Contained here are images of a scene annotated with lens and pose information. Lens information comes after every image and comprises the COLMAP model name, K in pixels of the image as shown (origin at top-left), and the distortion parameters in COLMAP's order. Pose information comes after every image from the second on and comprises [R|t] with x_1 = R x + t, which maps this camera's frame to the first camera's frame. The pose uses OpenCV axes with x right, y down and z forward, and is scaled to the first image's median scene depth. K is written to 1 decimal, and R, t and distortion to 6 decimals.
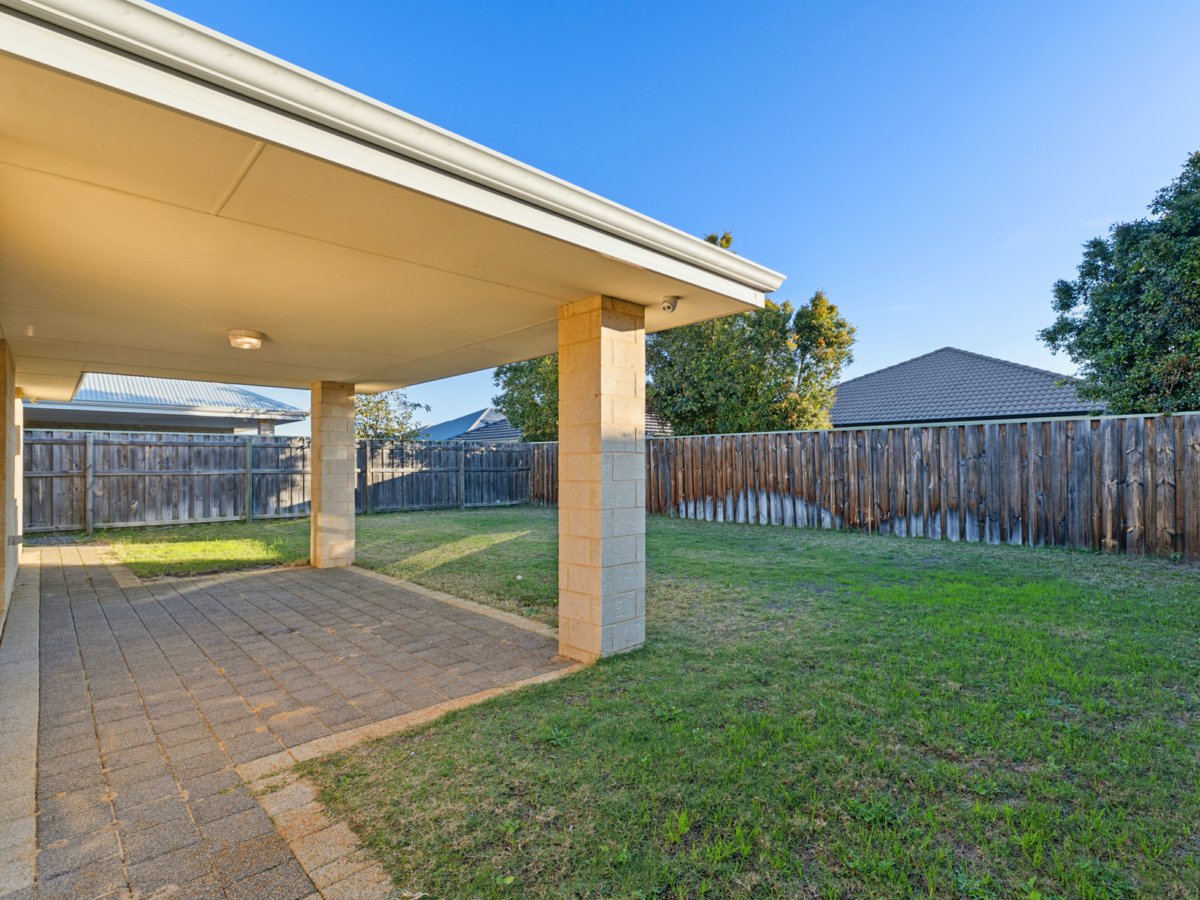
lens RADIAL K [[582.7, 0, 600.2], [0, 582.7, 457.2], [0, 0, 1]] dist [0.000743, -0.000063]
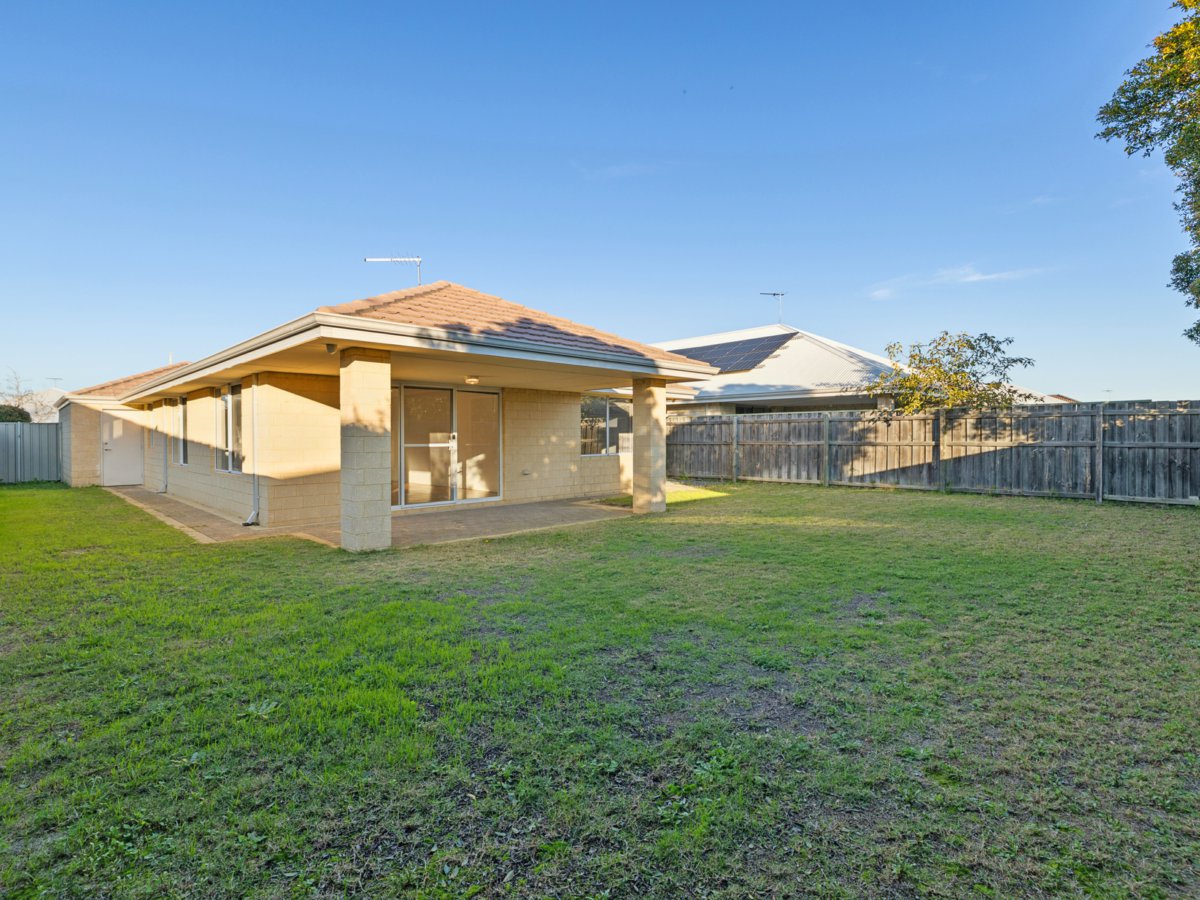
lens RADIAL K [[582.7, 0, 600.2], [0, 582.7, 457.2], [0, 0, 1]] dist [0.000743, -0.000063]
pose [[0.021300, 0.033005, -0.999228, 0.529468], [0.013482, 0.999355, 0.033297, 0.008332], [0.999682, -0.014181, 0.020841, 0.511111]]
